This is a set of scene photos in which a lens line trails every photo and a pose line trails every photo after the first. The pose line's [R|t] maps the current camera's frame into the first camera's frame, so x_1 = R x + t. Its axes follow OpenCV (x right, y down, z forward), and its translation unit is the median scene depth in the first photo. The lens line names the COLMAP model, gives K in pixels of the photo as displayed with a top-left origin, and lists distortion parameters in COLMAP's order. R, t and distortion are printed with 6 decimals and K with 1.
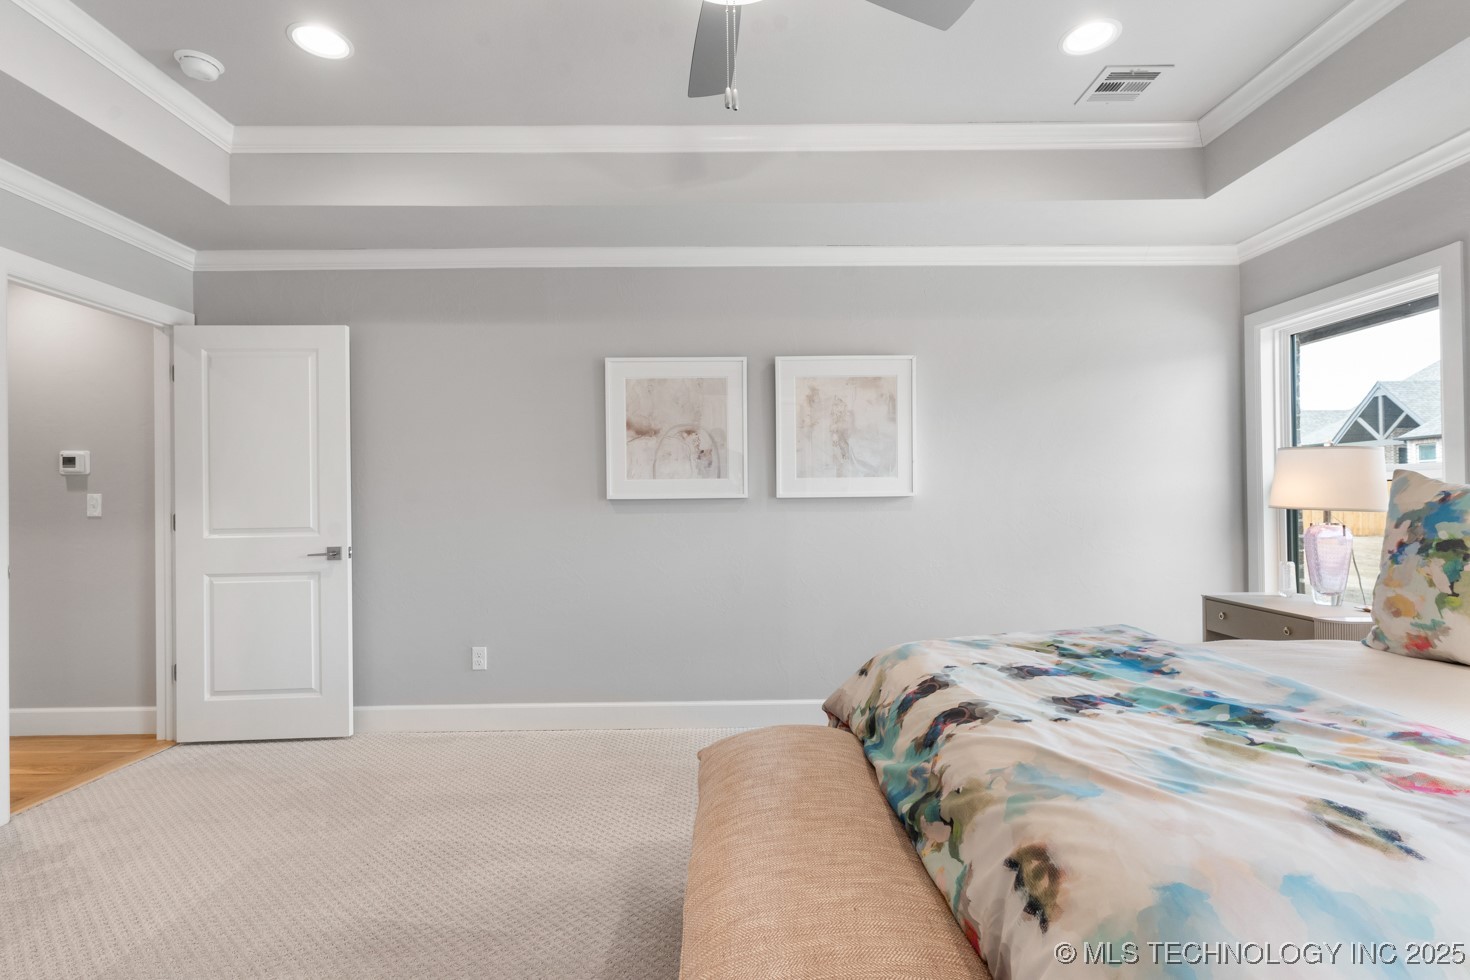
lens RADIAL K [[704.2, 0, 735.1], [0, 704.2, 489.9], [0, 0, 1]] dist [0.004913, 0.000545]
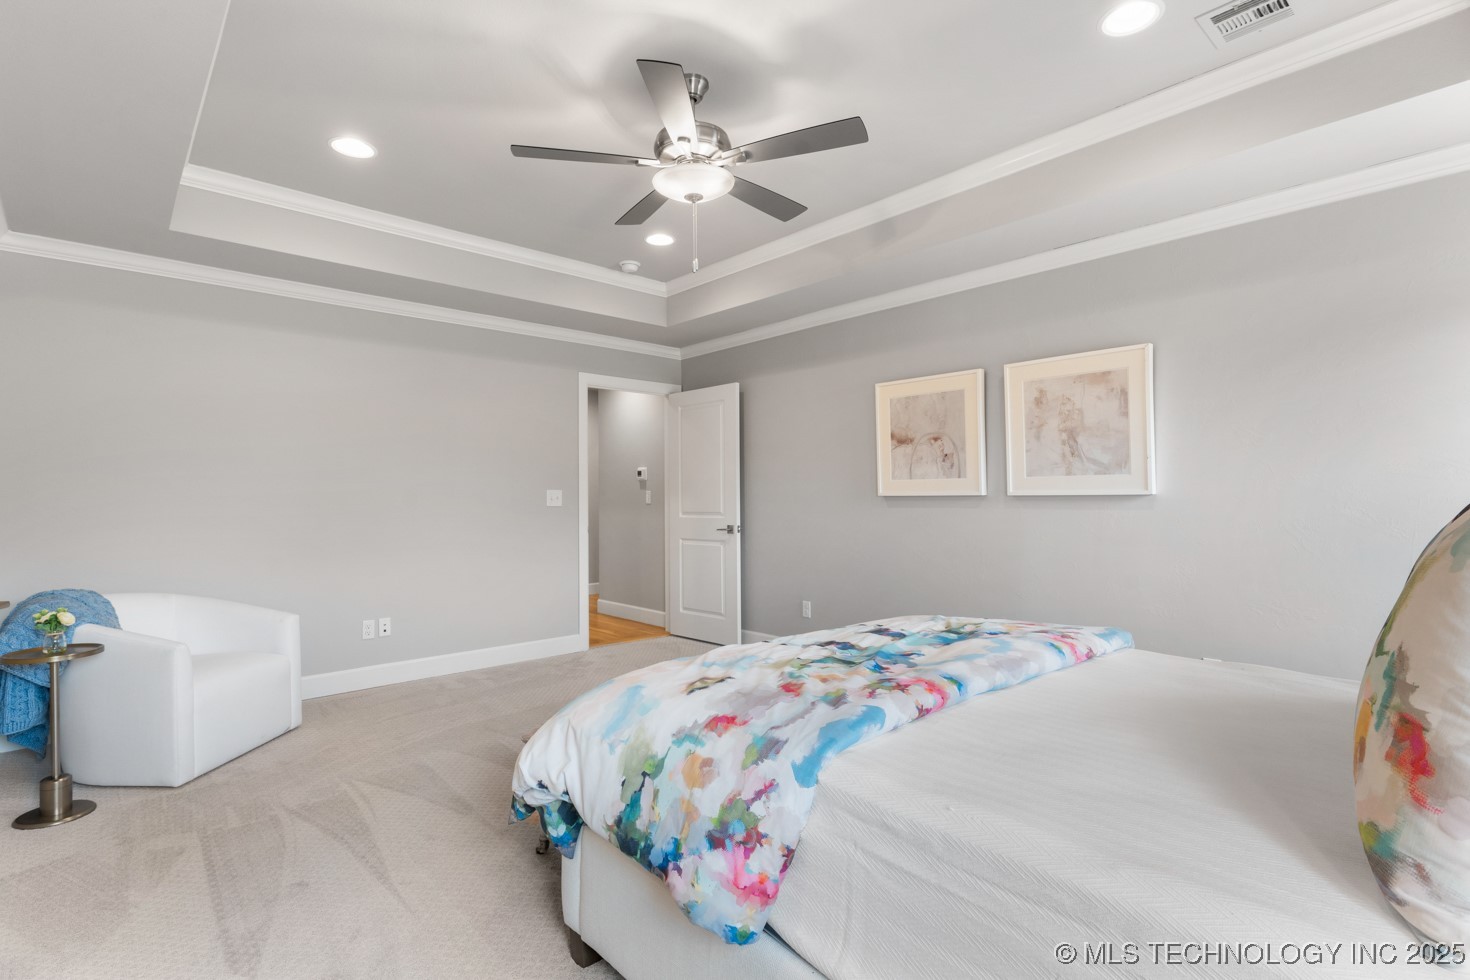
lens RADIAL K [[704.2, 0, 736.1], [0, 704.2, 489.7], [0, 0, 1]] dist [0.004913, 0.000545]
pose [[0.663746, -0.000100, -0.747958, 0.590213], [0.003356, 0.999990, 0.002844, -0.002226], [0.747951, -0.004398, 0.663740, -0.026091]]
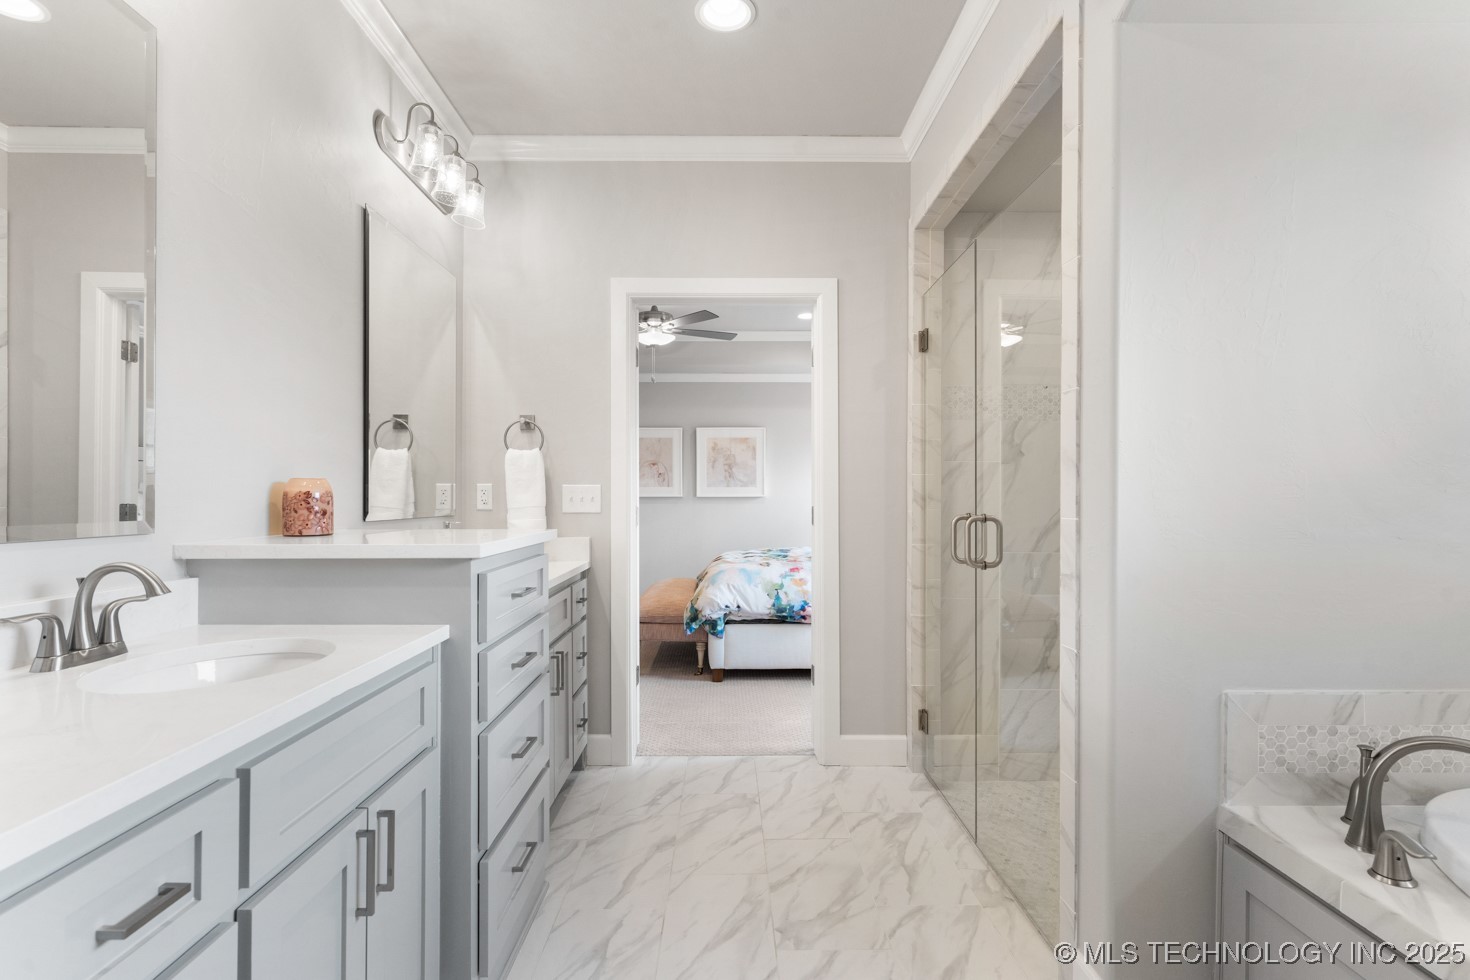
lens RADIAL K [[704.2, 0, 732.4], [0, 704.2, 489.2], [0, 0, 1]] dist [0.004913, 0.000545]
pose [[0.999945, 0.010367, -0.001658, 0.165382], [-0.010375, 0.999936, -0.004415, -0.002975], [0.001612, 0.004432, 0.999989, -1.032452]]
